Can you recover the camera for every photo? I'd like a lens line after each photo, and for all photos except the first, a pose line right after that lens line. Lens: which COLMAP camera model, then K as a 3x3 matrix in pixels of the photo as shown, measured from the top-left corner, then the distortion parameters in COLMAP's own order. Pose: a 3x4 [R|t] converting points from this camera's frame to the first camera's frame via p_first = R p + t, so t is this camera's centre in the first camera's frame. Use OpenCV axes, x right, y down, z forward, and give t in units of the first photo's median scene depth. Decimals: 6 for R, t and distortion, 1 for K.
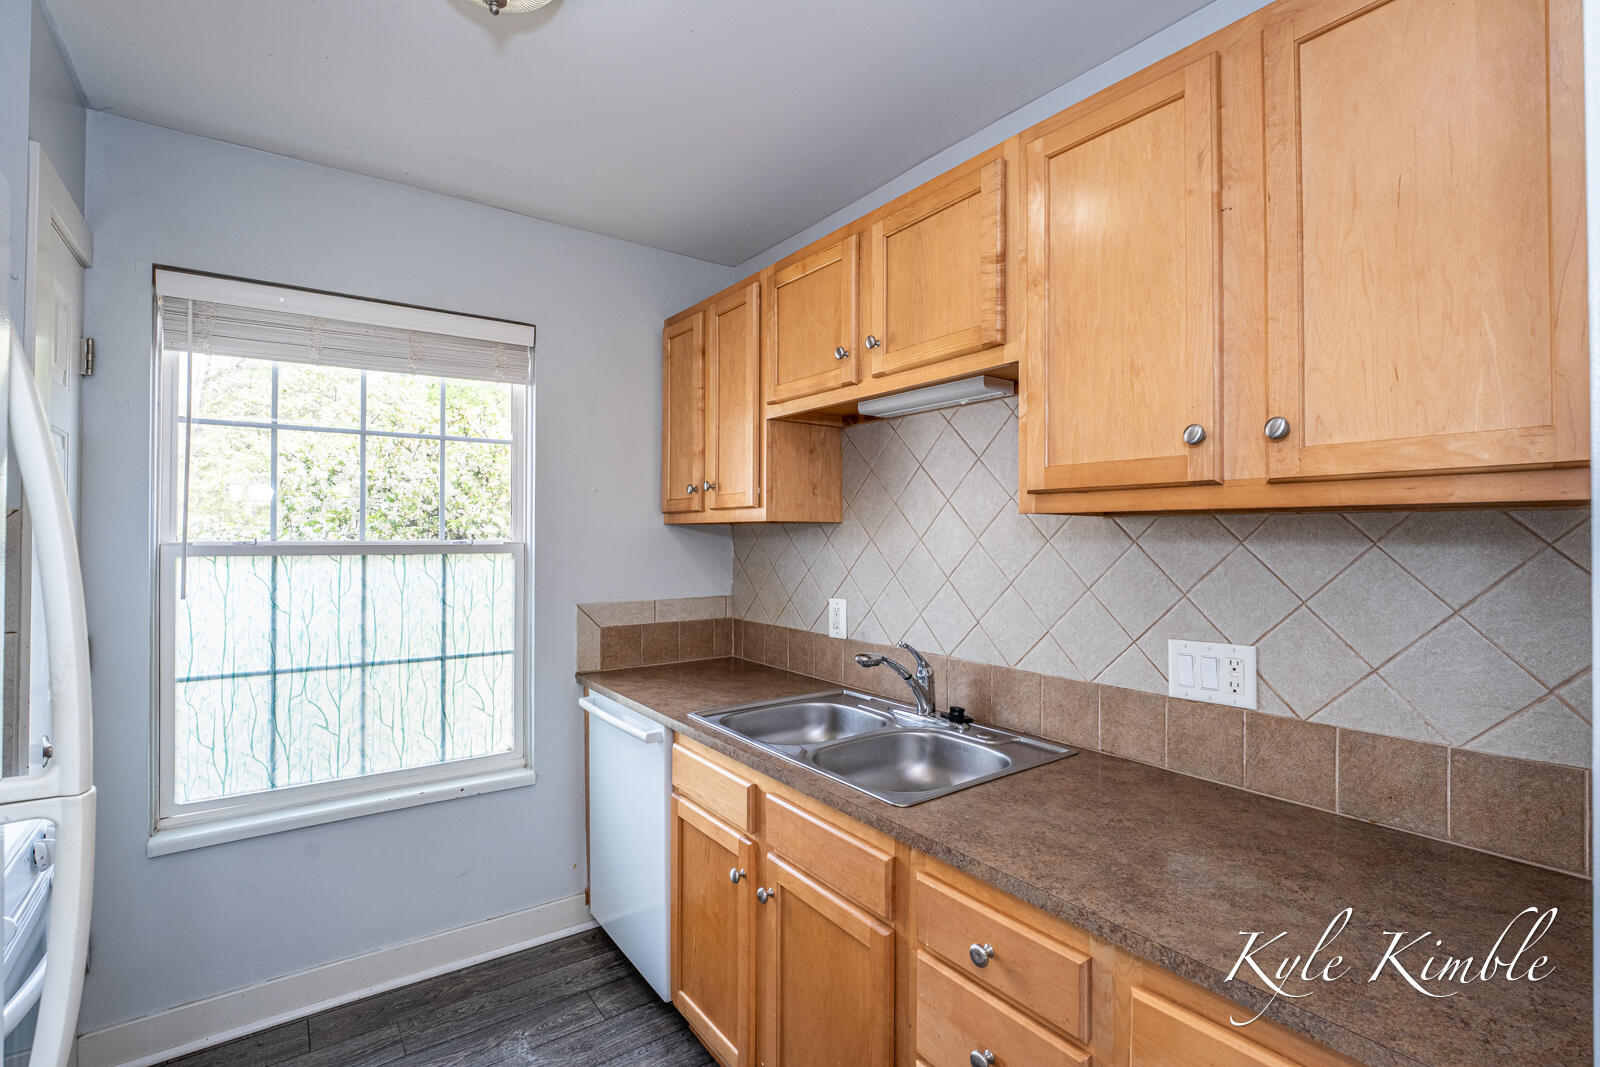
lens RADIAL K [[758.2, 0, 794.6], [0, 758.2, 531.3], [0, 0, 1]] dist [0.015790, -0.001335]
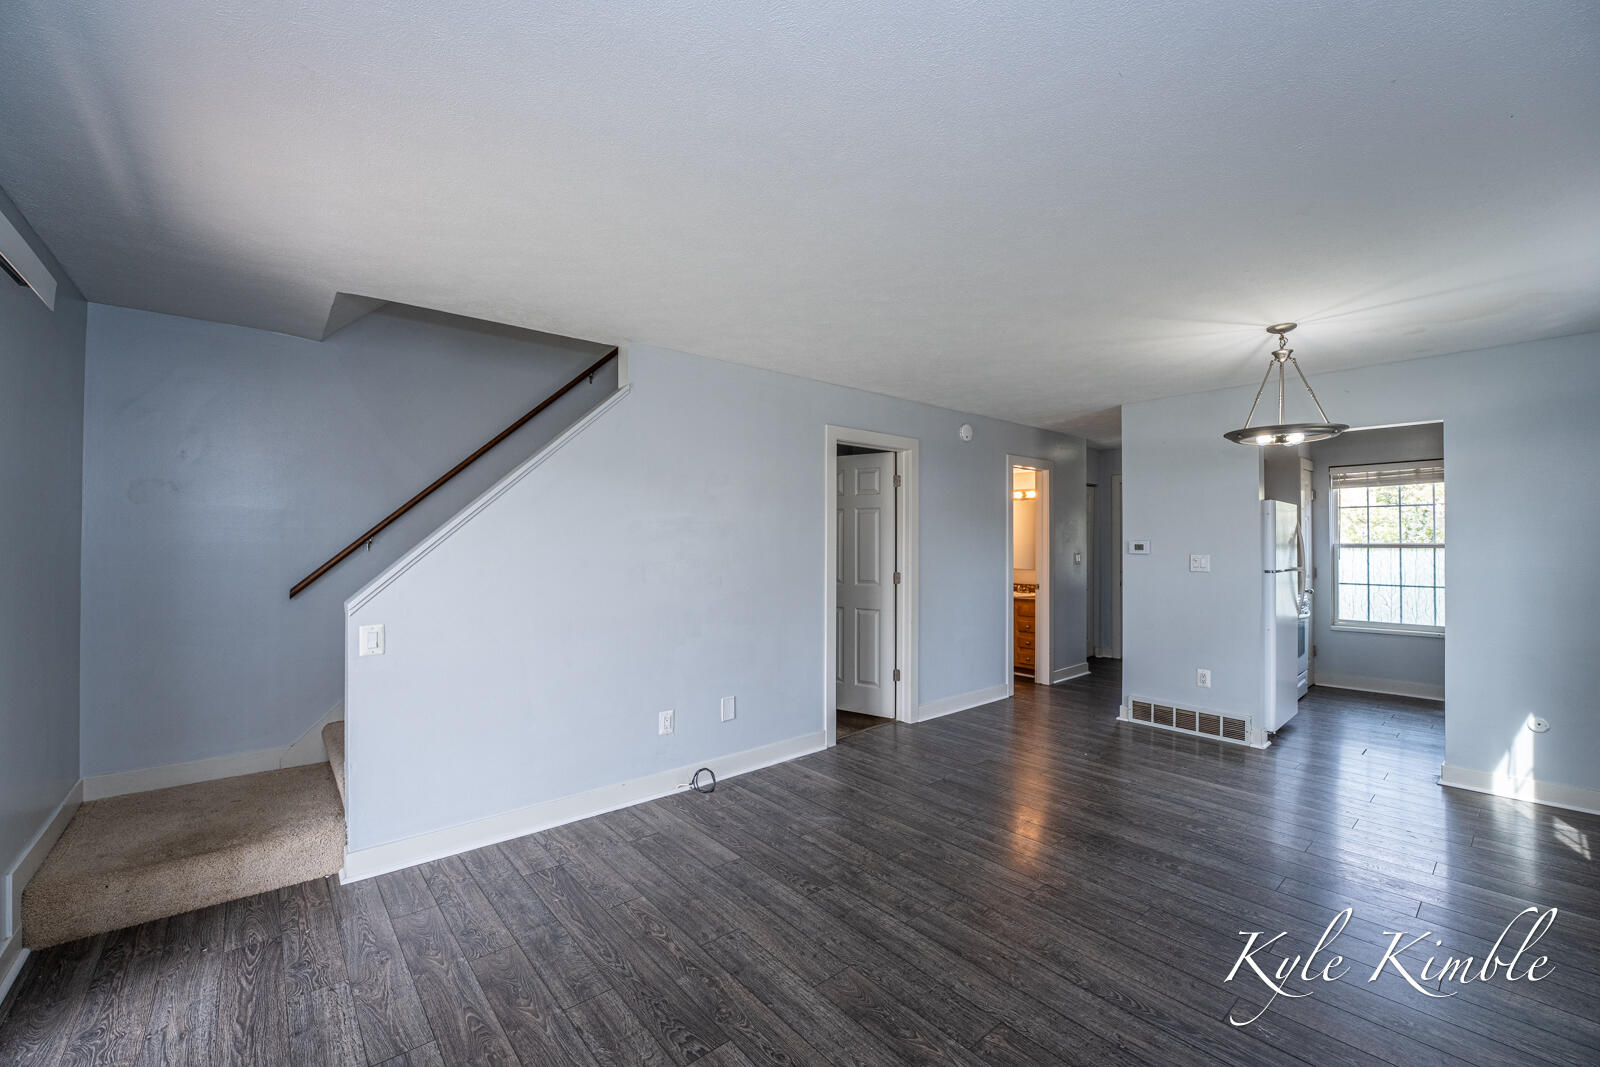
lens RADIAL K [[662.8, 0, 798.3], [0, 662.8, 534.4], [0, 0, 1]] dist [-0.017751, 0.000171]
pose [[0.108062, -0.014800, -0.994034, 1.610885], [0.011618, 0.999840, -0.013623, -0.012904], [0.994076, -0.010076, 0.108217, -1.500748]]
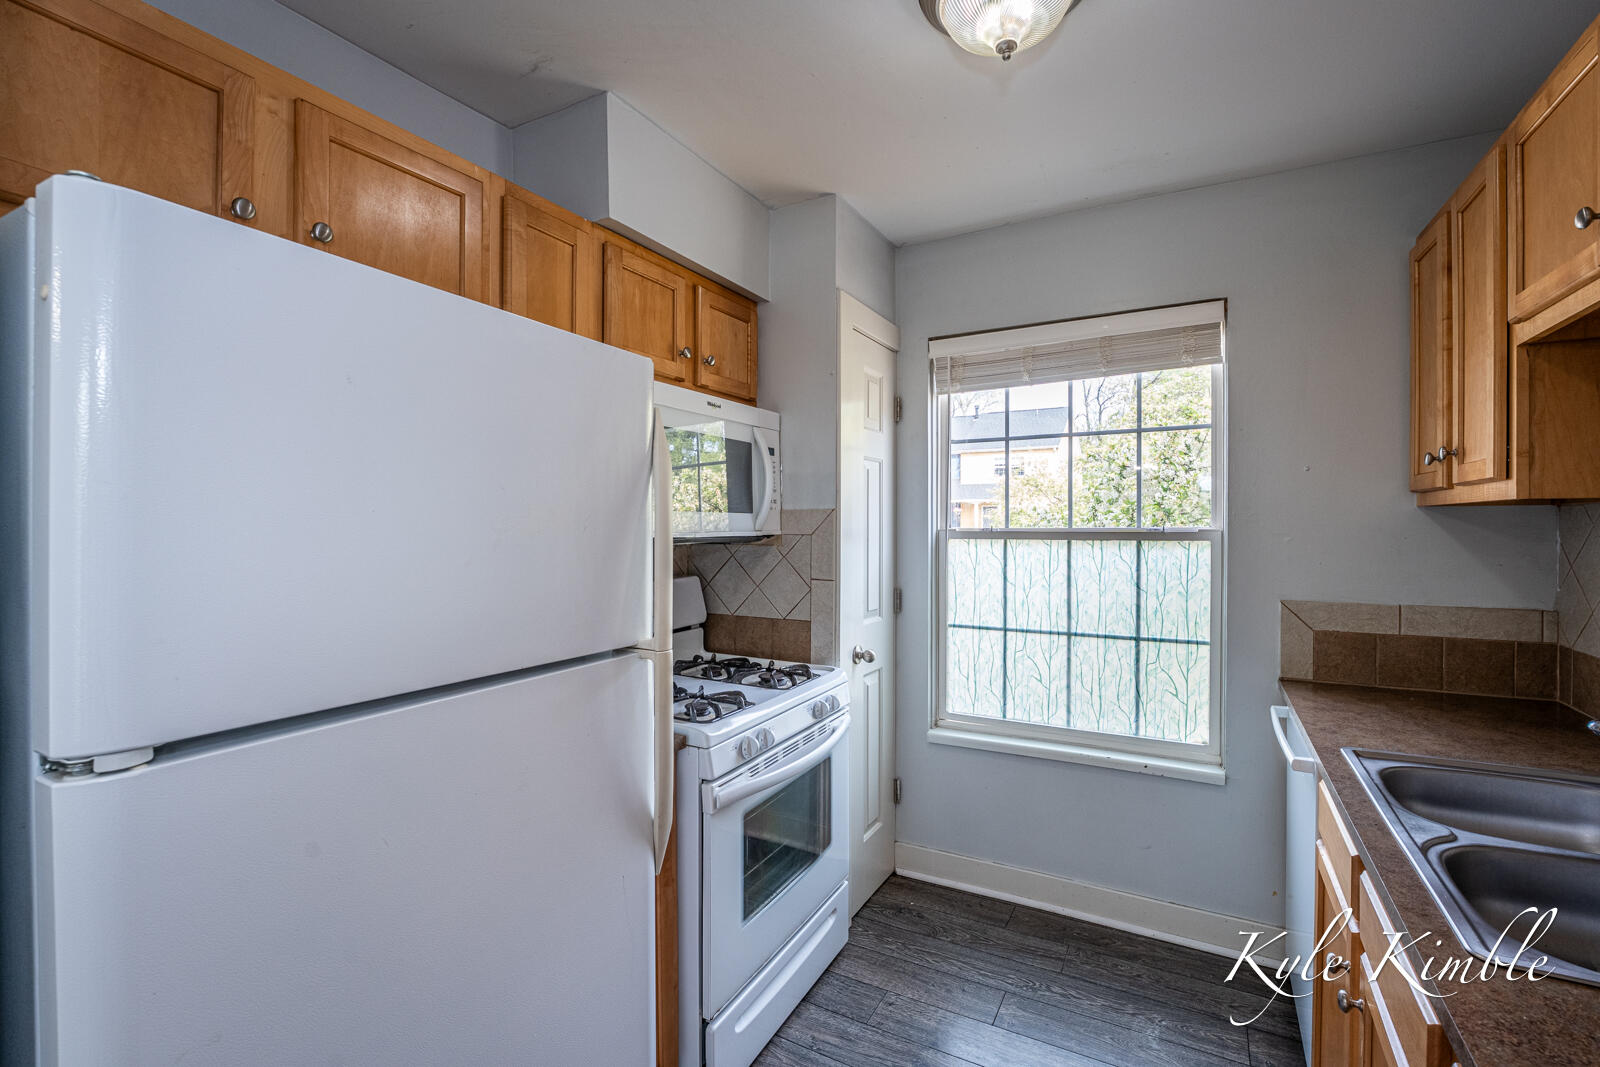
lens RADIAL K [[722.3, 0, 796.6], [0, 722.3, 527.4], [0, 0, 1]] dist [-0.002206, -0.000260]
pose [[0.432522, 0.001432, -0.901622, 0.243622], [0.009041, 0.999942, 0.005925, 0.001793], [0.901578, -0.010714, 0.432484, 0.144185]]
